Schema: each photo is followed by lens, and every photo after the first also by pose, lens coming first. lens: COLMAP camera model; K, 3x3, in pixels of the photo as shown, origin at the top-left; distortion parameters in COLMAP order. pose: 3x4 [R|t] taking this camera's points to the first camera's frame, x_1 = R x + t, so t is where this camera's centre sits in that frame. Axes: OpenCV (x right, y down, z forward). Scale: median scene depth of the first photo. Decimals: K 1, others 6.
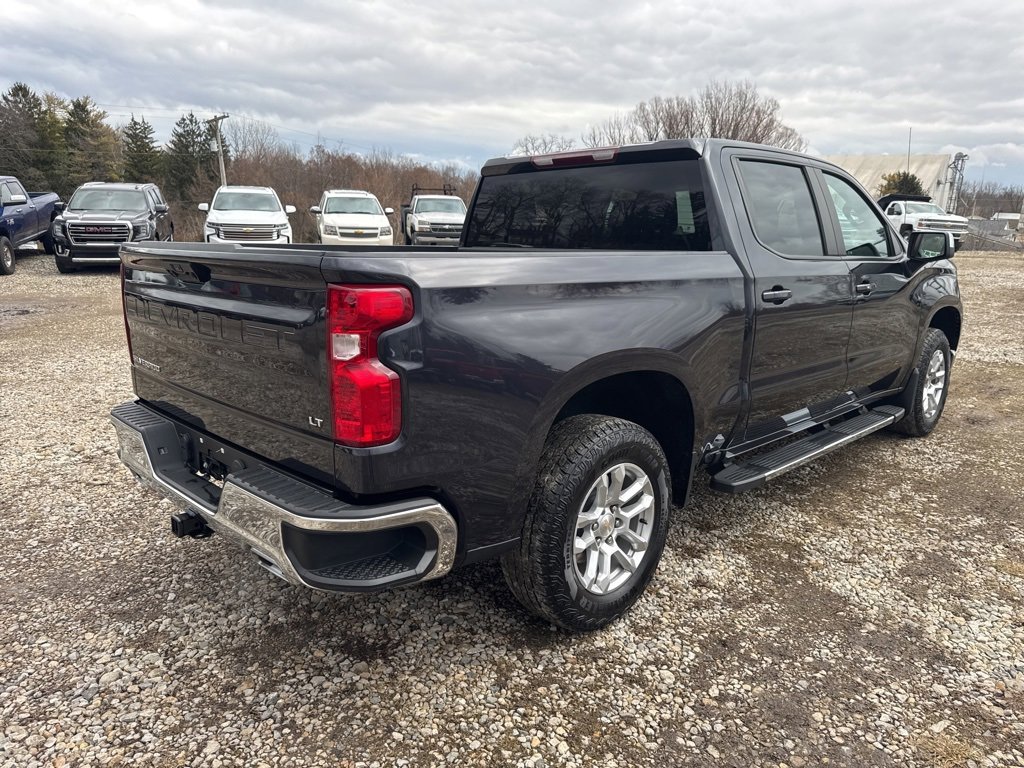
lens RADIAL K [[718.1, 0, 508.7], [0, 718.1, 387.3], [0, 0, 1]] dist [0.025391, -0.030738]
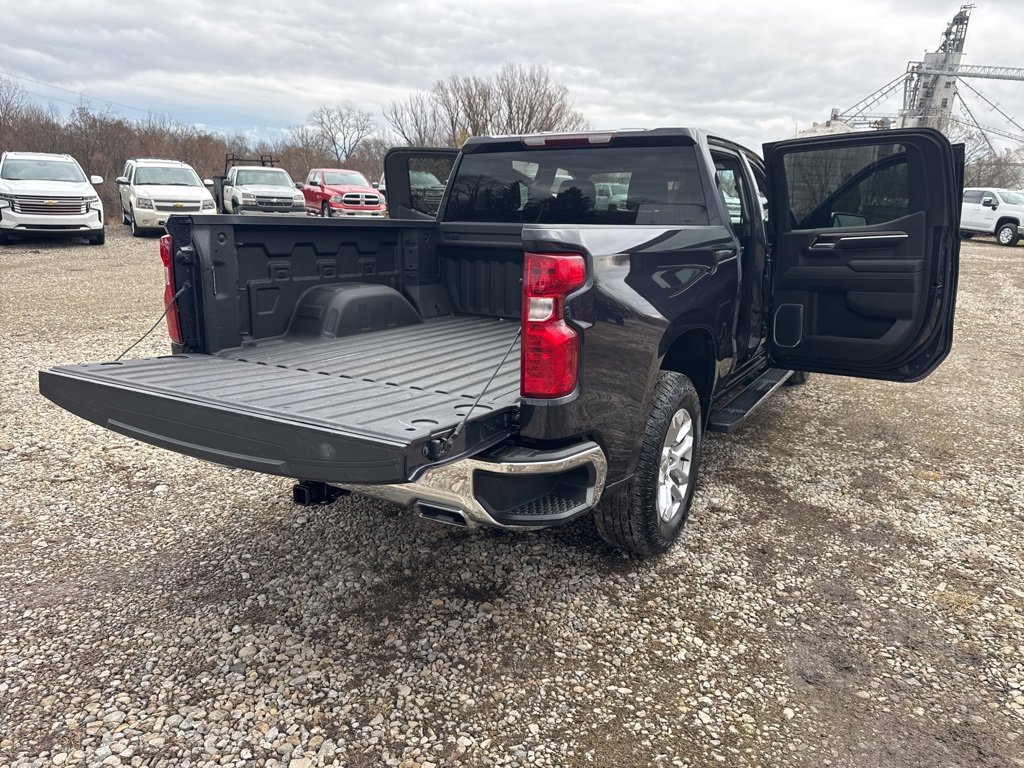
lens RADIAL K [[718.1, 0, 515.0], [0, 718.1, 381.6], [0, 0, 1]] dist [0.025391, -0.030738]
pose [[0.962243, -0.052868, 0.267007, -0.377423], [0.046929, 0.998489, 0.028580, 0.015186], [-0.268115, -0.014971, 0.963271, -0.046675]]
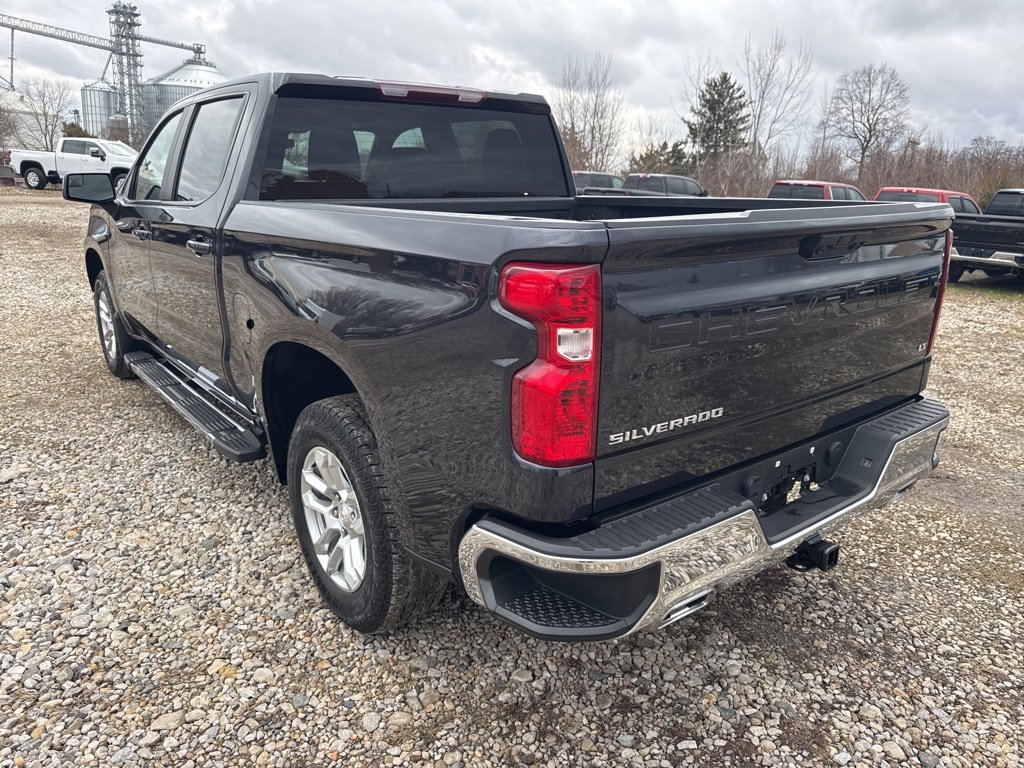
lens RADIAL K [[718.1, 0, 515.8], [0, 718.1, 385.4], [0, 0, 1]] dist [0.025391, -0.030738]
pose [[0.117846, -0.285140, 0.951214, -1.071985], [0.201650, 0.944802, 0.258236, -0.240455], [-0.972342, 0.161380, 0.168840, 1.029861]]
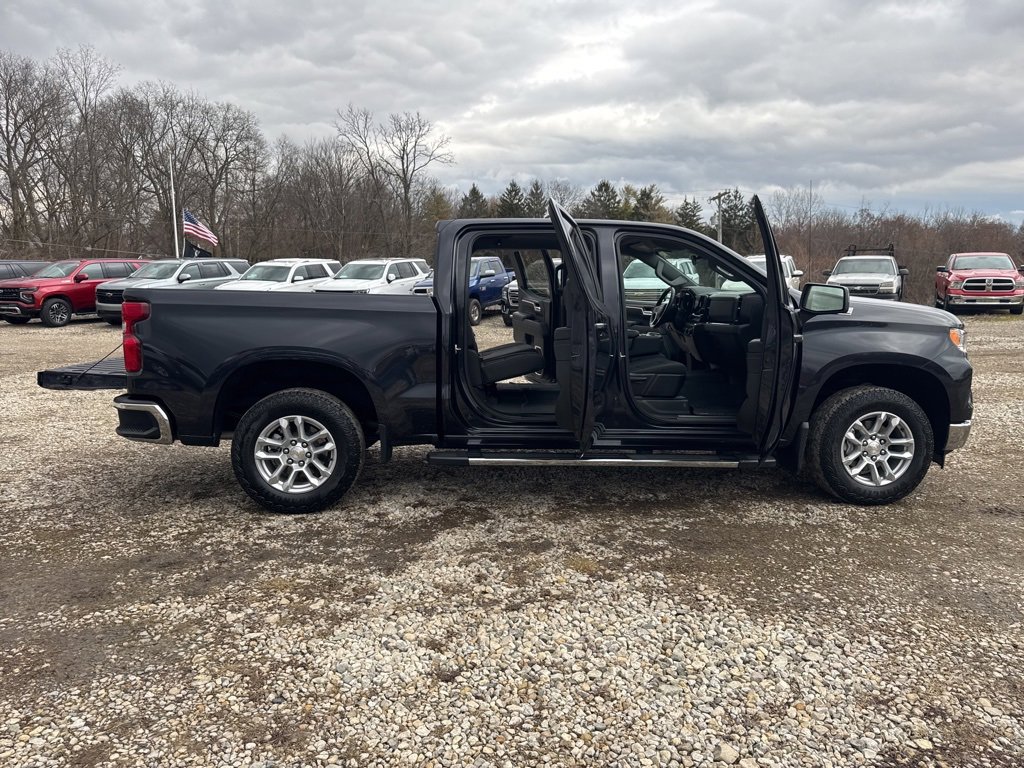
lens RADIAL K [[718.1, 0, 517.5], [0, 718.1, 386.2], [0, 0, 1]] dist [0.025391, -0.030738]
pose [[0.760825, 0.078711, -0.644166, 1.501330], [-0.137078, 0.989713, -0.040970, 0.034918], [0.634314, 0.119472, 0.763788, 0.023849]]
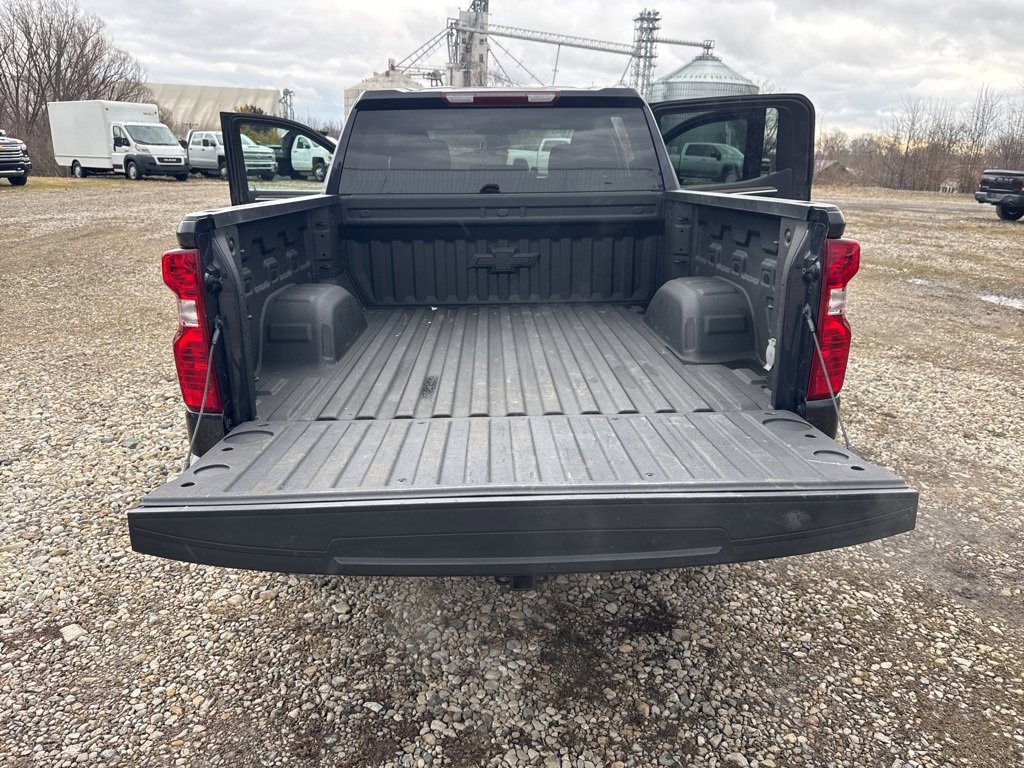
lens RADIAL K [[718.1, 0, 514.3], [0, 718.1, 377.3], [0, 0, 1]] dist [0.025391, -0.030738]
pose [[0.677561, -0.222138, 0.701117, -0.838183], [0.169060, 0.974811, 0.145473, -0.115762], [-0.715772, 0.019964, 0.698049, 0.406681]]
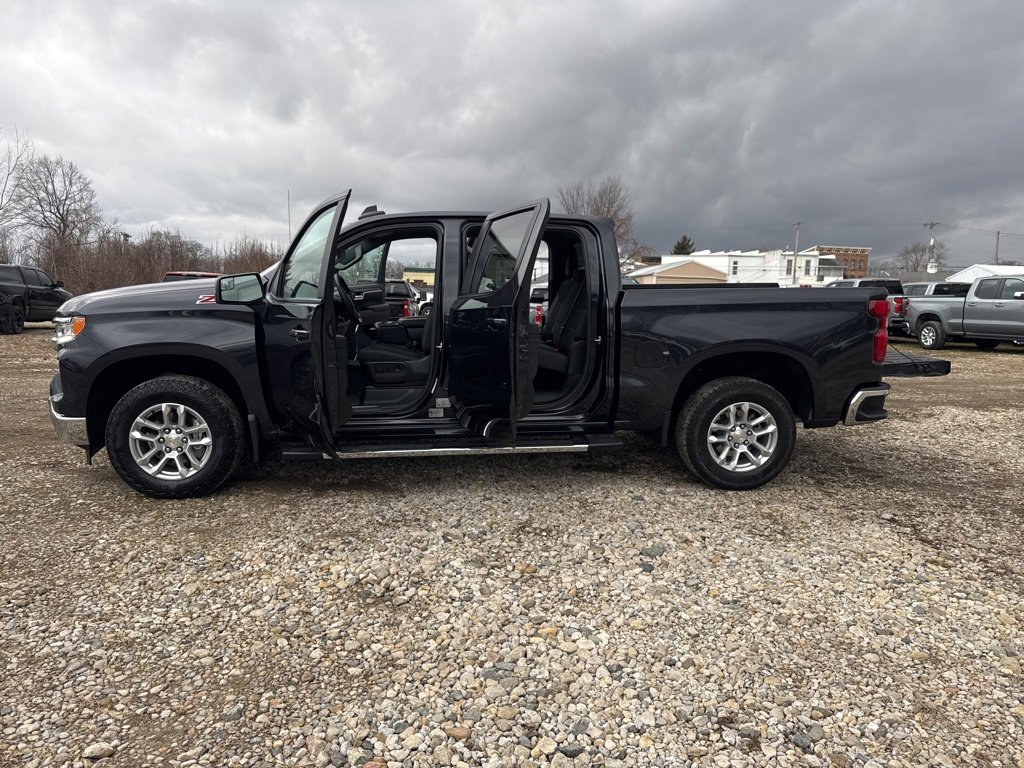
lens RADIAL K [[718.1, 0, 508.4], [0, 718.1, 387.9], [0, 0, 1]] dist [0.025391, -0.030738]
pose [[-0.776666, -0.115023, 0.619322, -0.963091], [0.117052, 0.939710, 0.321316, -0.644602], [-0.618942, 0.322048, -0.716377, 2.928217]]
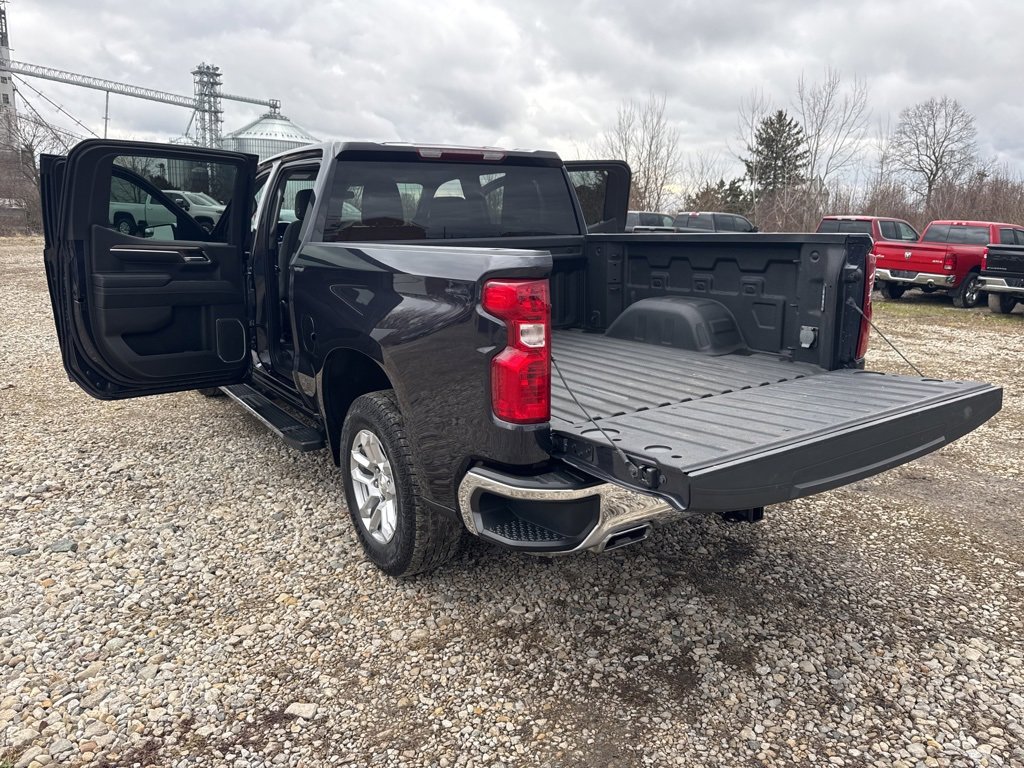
lens RADIAL K [[718.1, 0, 515.1], [0, 718.1, 379.4], [0, 0, 1]] dist [0.025391, -0.030738]
pose [[0.197064, -0.226907, 0.953771, -1.285475], [0.218307, 0.958579, 0.182945, -0.222356], [-0.955776, 0.172163, 0.238437, 0.920152]]
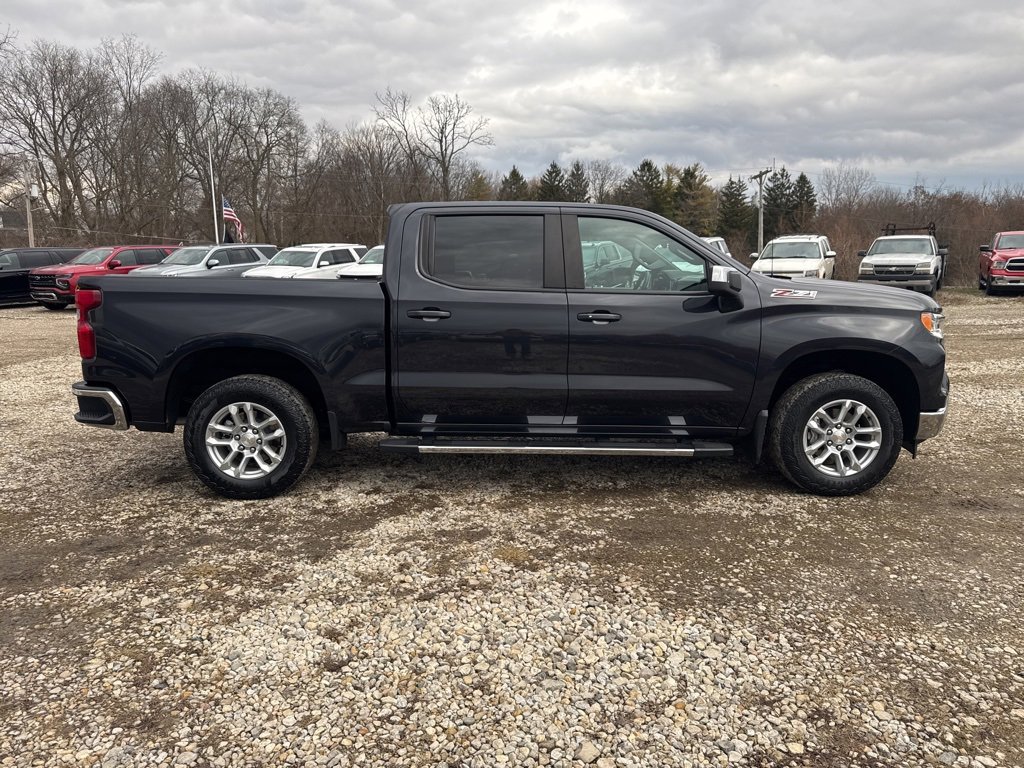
lens RADIAL K [[718.1, 0, 521.6], [0, 718.1, 391.3], [0, 0, 1]] dist [0.025391, -0.030738]
pose [[0.725034, 0.099386, -0.681504, 1.638758], [-0.139347, 0.990236, -0.003838, -0.001382], [0.674469, 0.097748, 0.731804, 0.173929]]
